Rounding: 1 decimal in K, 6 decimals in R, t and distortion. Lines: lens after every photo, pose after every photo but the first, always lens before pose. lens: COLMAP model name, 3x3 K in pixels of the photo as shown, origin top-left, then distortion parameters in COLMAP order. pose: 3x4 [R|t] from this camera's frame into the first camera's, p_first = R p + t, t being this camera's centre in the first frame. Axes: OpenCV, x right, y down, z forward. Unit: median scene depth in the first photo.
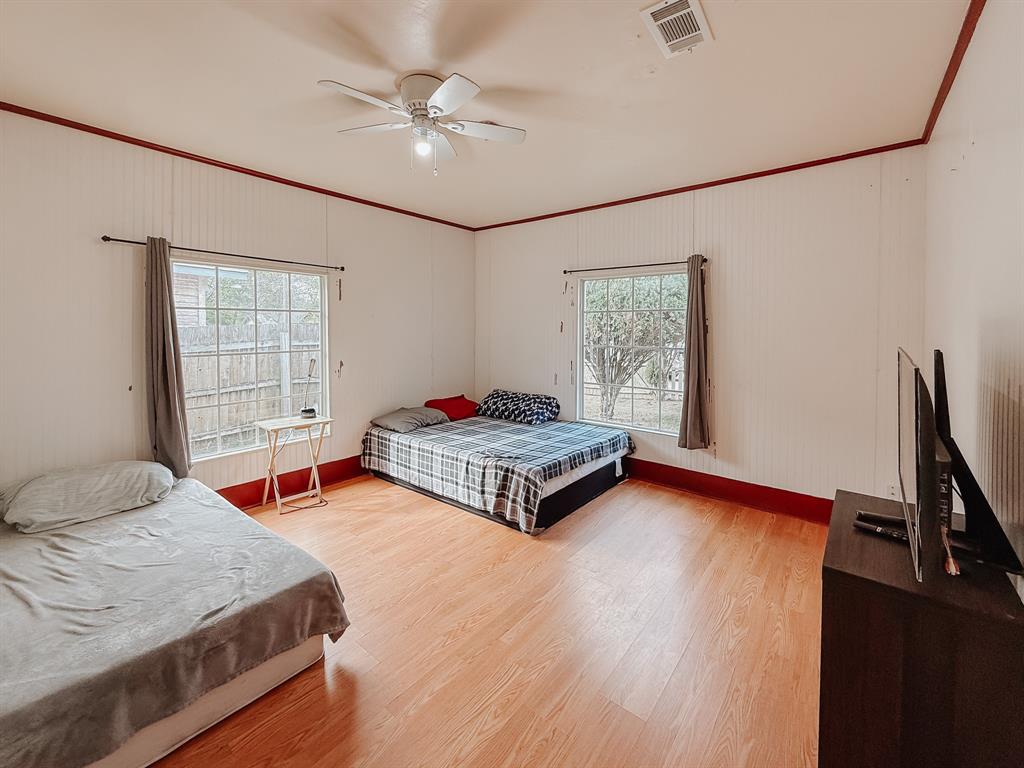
lens RADIAL K [[413.0, 0, 551.5], [0, 413.0, 383.4], [0, 0, 1]] dist [0.000504, 0.000100]
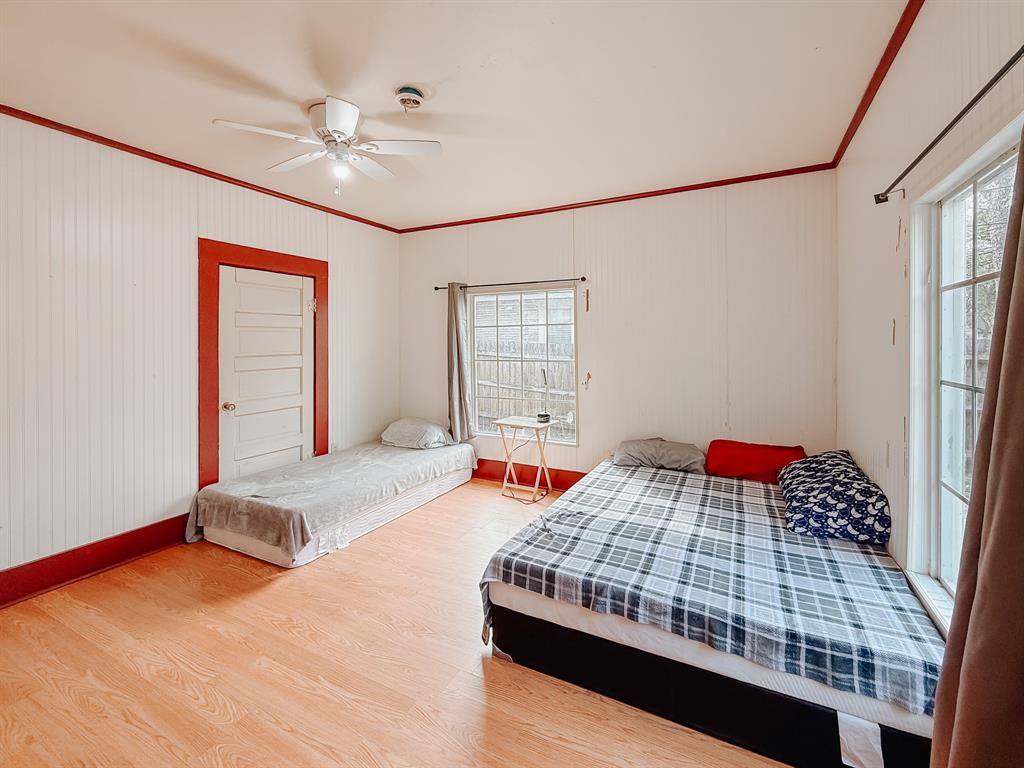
lens RADIAL K [[427.0, 0, 524.1], [0, 427.0, 383.3], [0, 0, 1]] dist [0.000393, 0.000173]
pose [[0.172355, 0.092785, -0.980655, 0.516900], [-0.122766, 0.989815, 0.072075, -0.096210], [0.977355, 0.107969, 0.181991, 0.763051]]
